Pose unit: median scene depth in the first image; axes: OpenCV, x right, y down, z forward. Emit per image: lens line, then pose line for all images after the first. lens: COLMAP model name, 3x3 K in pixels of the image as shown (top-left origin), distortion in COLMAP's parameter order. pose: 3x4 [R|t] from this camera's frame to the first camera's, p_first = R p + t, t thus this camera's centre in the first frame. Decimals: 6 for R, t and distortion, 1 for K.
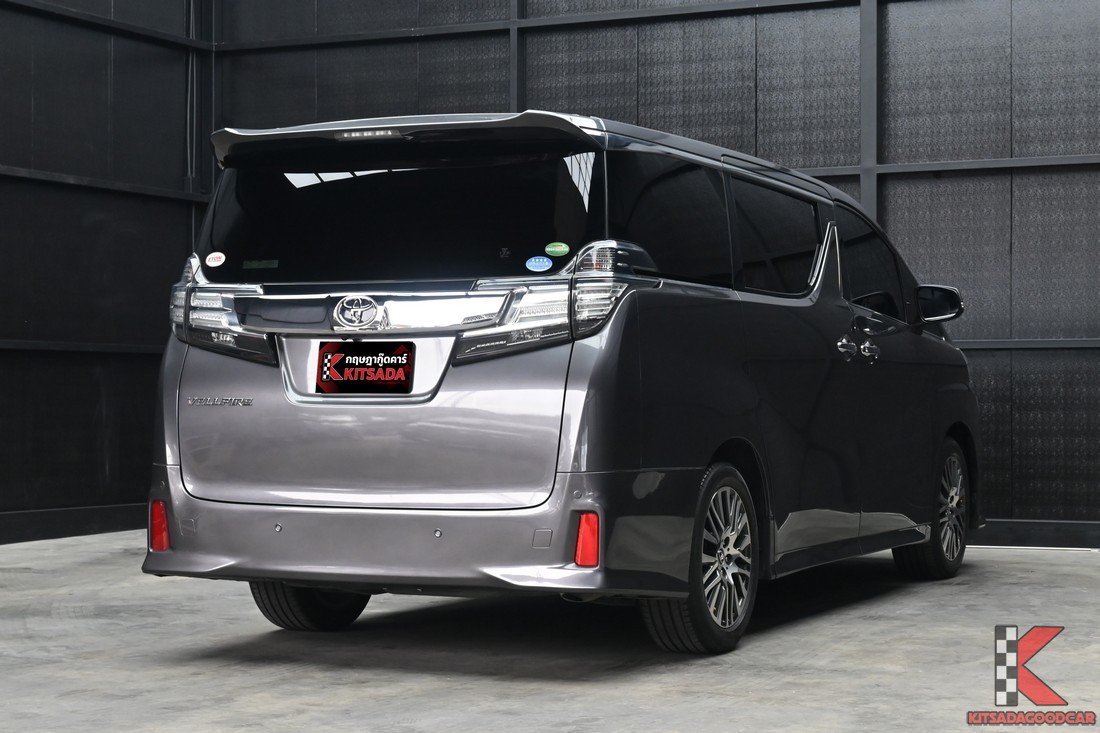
lens RADIAL K [[2133.8, 0, 550.0], [0, 2133.8, 366.5], [0, 0, 1]] dist [0.018569, 0.121769]
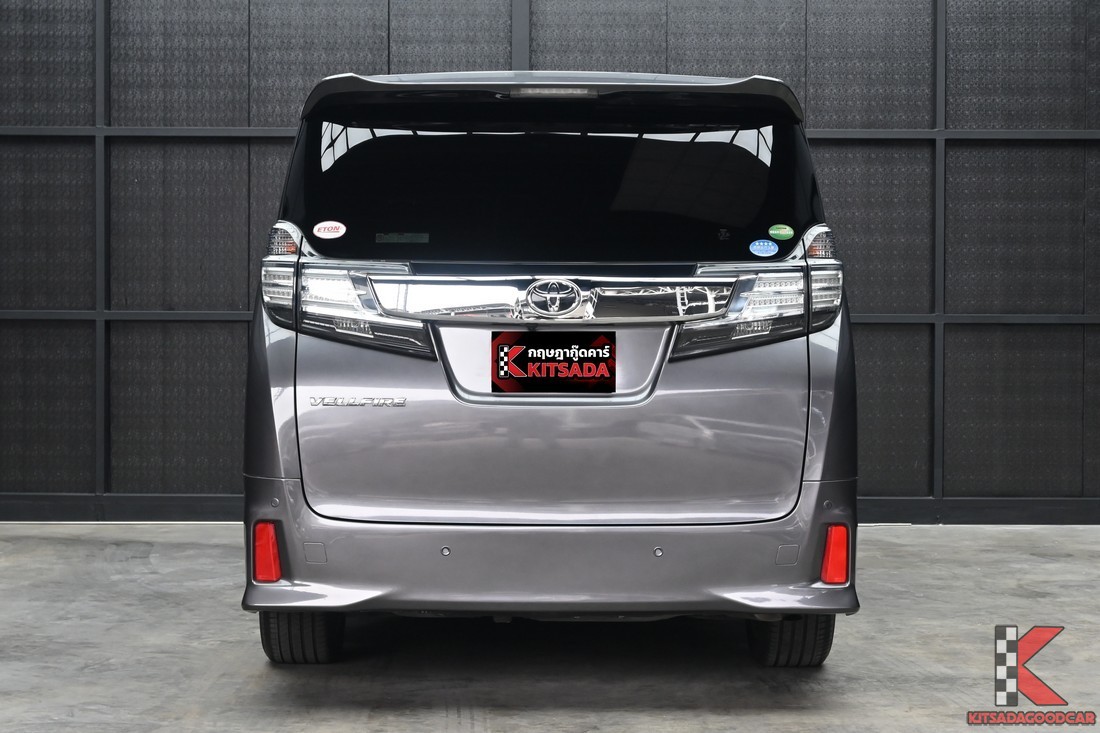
lens RADIAL K [[2179.9, 0, 550.0], [0, 2179.9, 366.5], [0, 0, 1]] dist [0.228173, 0.271078]
pose [[0.902295, -0.001896, 0.431116, -0.470667], [-0.008021, 0.999743, 0.021184, -0.016539], [-0.431046, -0.022572, 0.902048, 0.201521]]
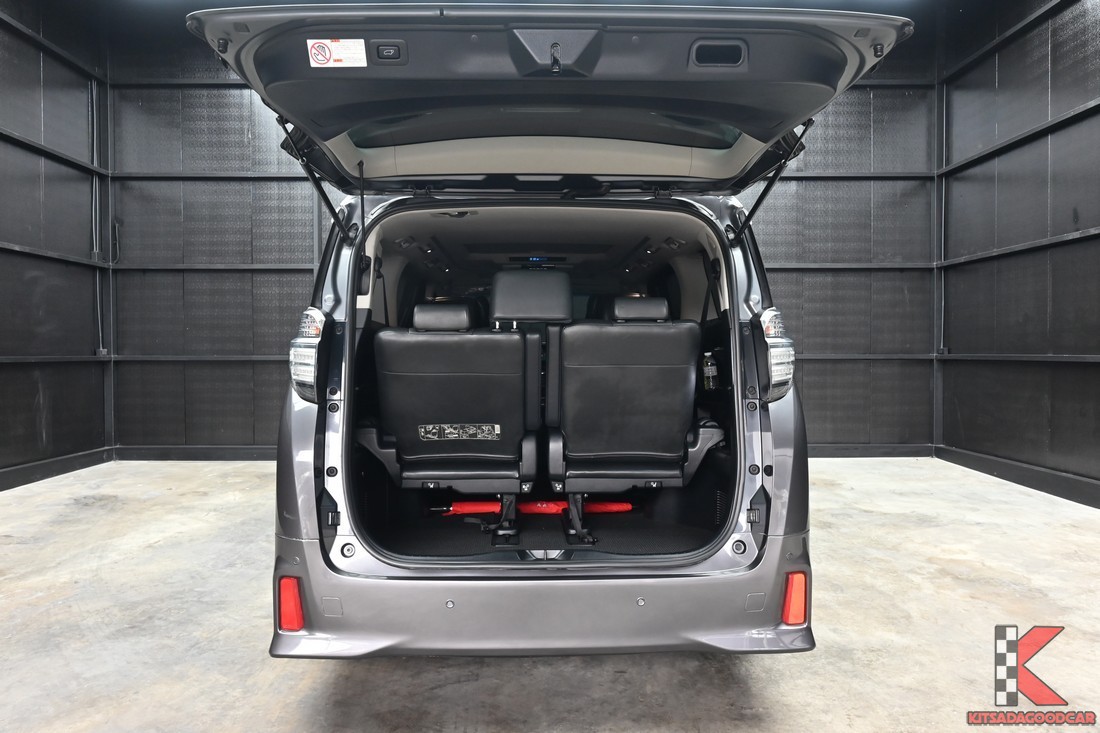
lens RADIAL K [[750.4, 0, 550.0], [0, 750.4, 366.5], [0, 0, 1]] dist [0.001880, -0.000299]
pose [[0.896703, -0.012040, 0.442469, -0.235846], [-0.001341, 0.999552, 0.029916, -0.039692], [-0.442630, -0.027419, 0.896285, 0.694963]]
